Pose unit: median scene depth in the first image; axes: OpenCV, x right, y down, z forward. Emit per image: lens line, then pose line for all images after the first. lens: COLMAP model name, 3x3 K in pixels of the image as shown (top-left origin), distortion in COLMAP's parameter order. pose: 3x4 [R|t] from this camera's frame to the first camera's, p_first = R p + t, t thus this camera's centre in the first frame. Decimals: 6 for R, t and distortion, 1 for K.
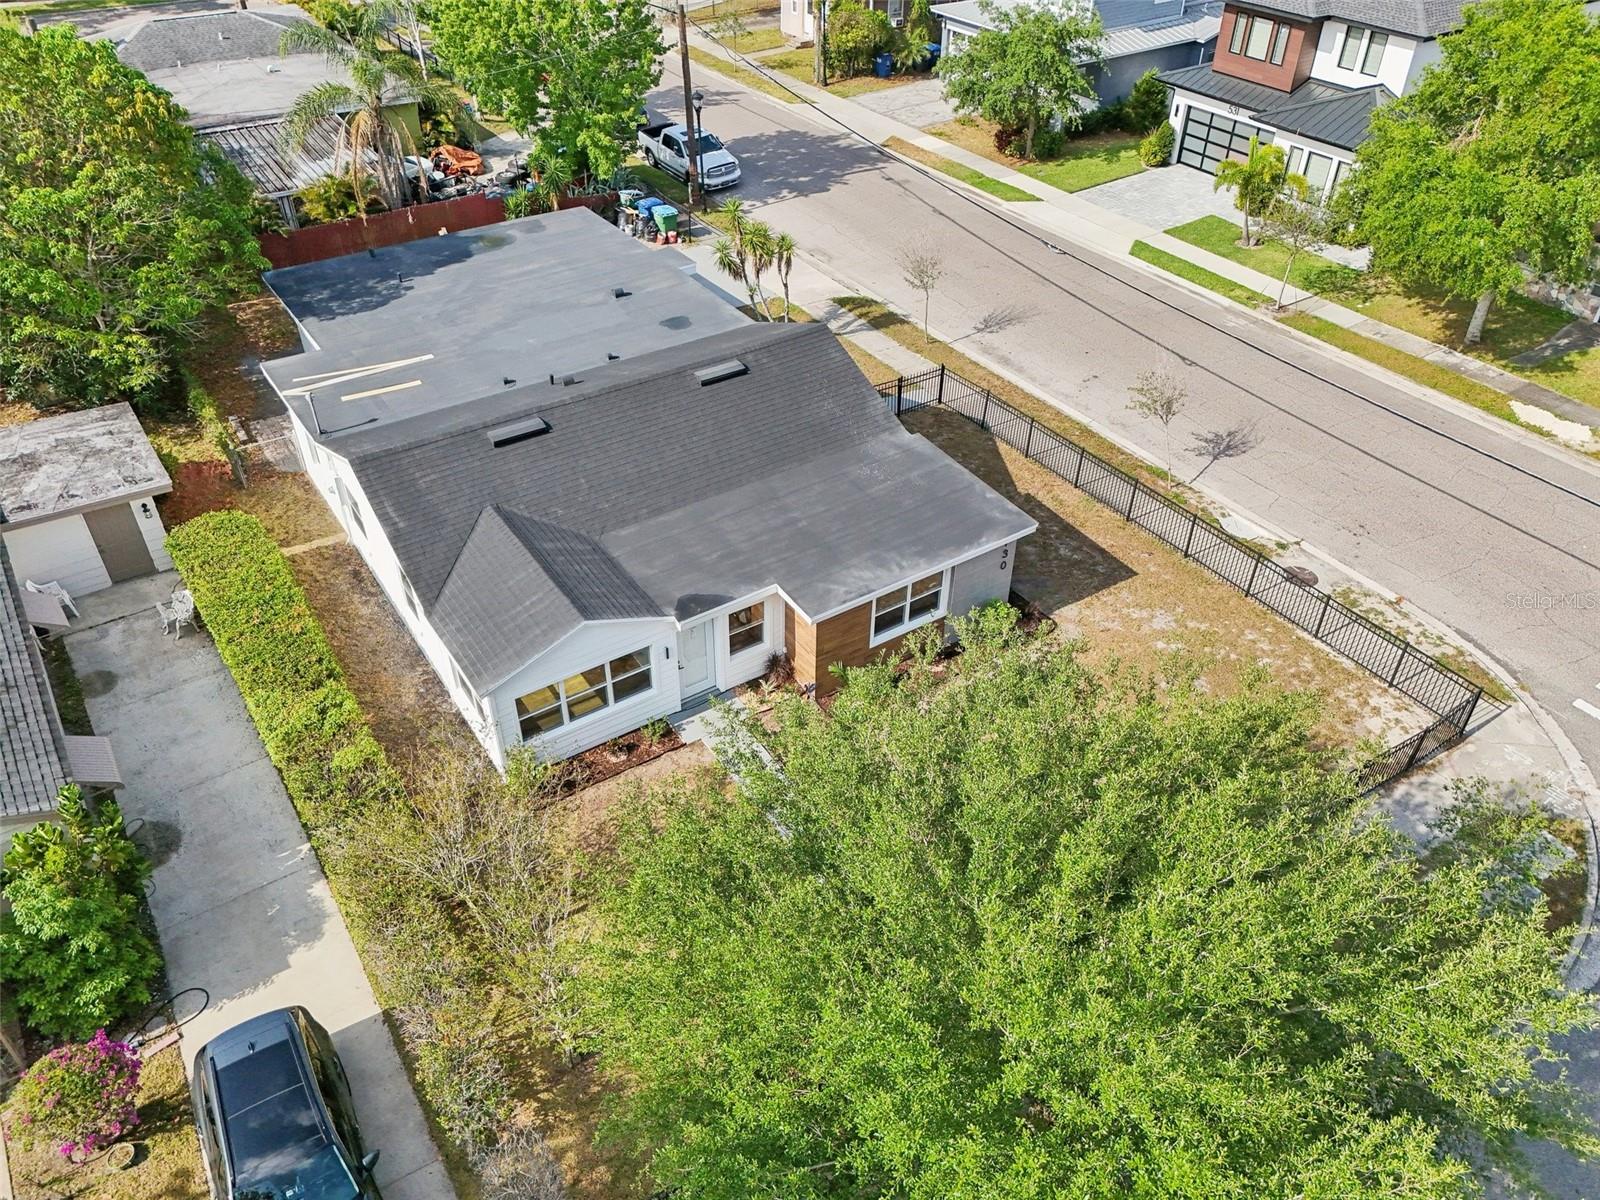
lens RADIAL K [[1191.0, 0, 800.0], [0, 1191.0, 600.0], [0, 0, 1]] dist [0.057953, -0.041708]
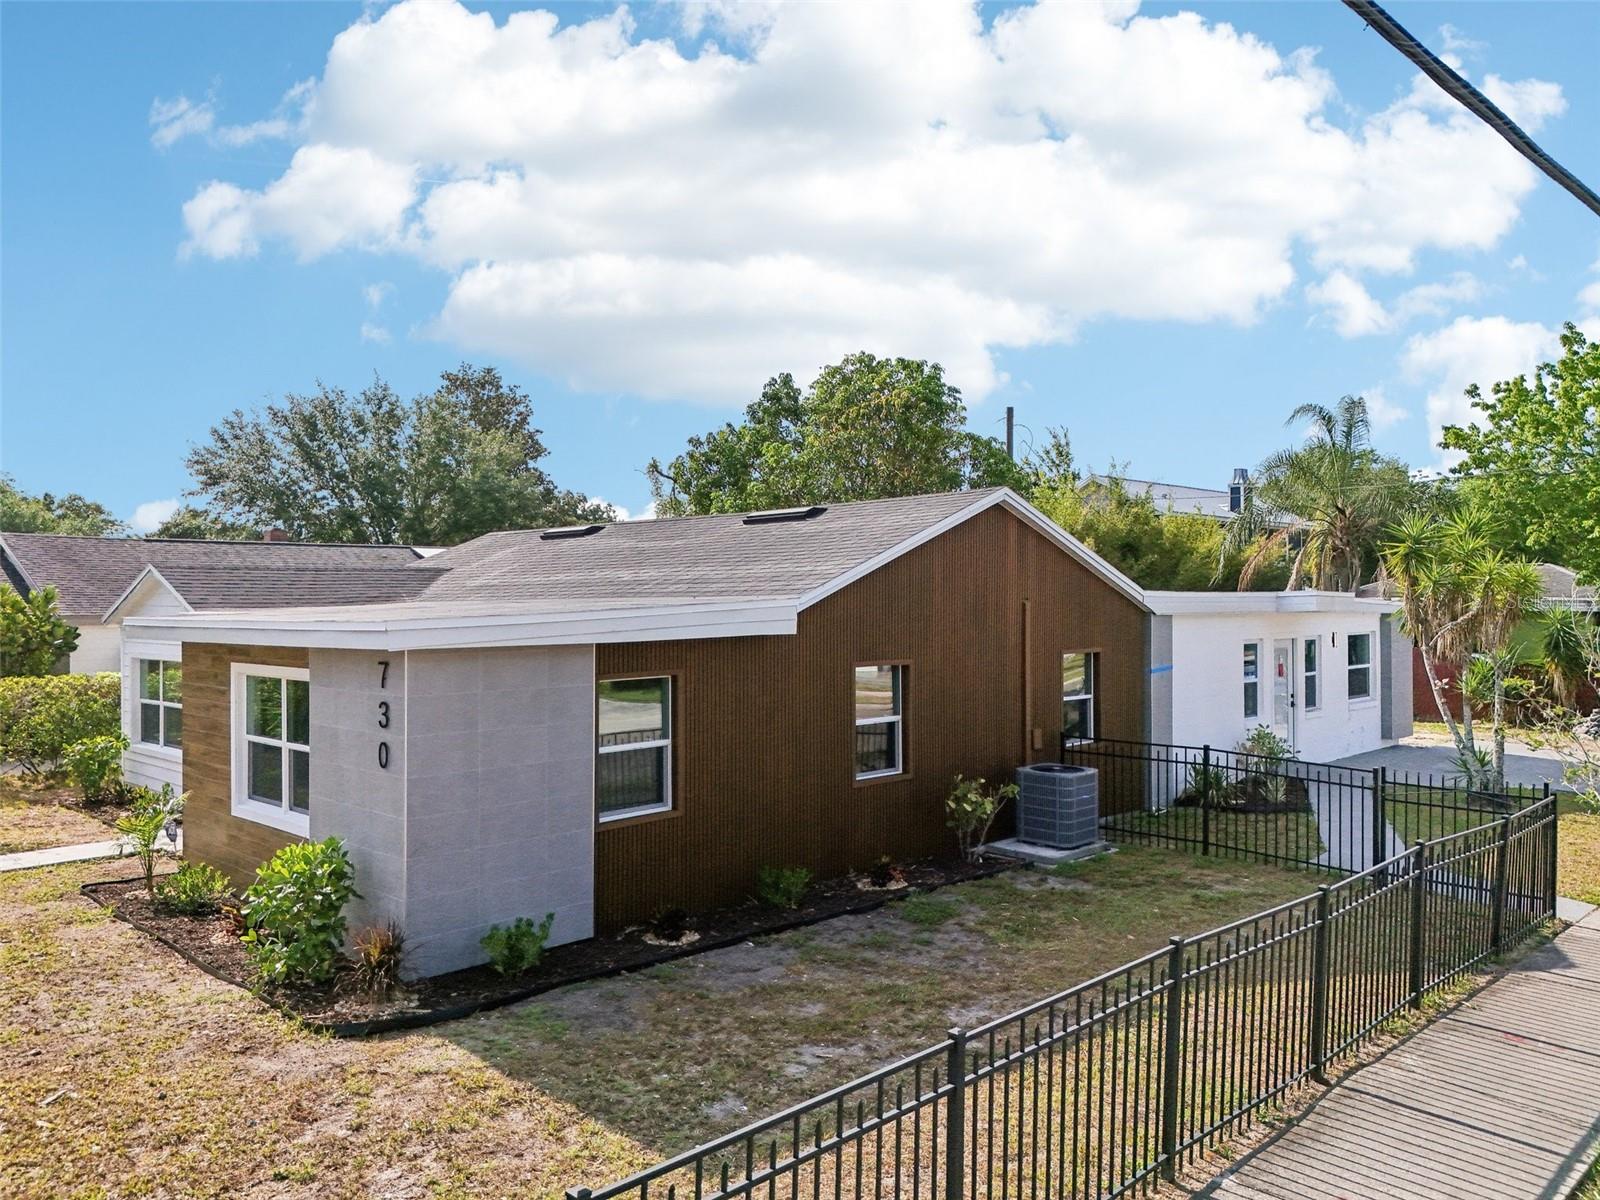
lens RADIAL K [[1204.9, 0, 811.1], [0, 1204.9, 598.2], [0, 0, 1]] dist [0.086288, -0.102121]
pose [[0.207351, -0.010091, -0.978215, 0.357493], [-0.600292, 0.788241, -0.135374, -0.060464], [0.772435, 0.615284, 0.157385, 0.656325]]
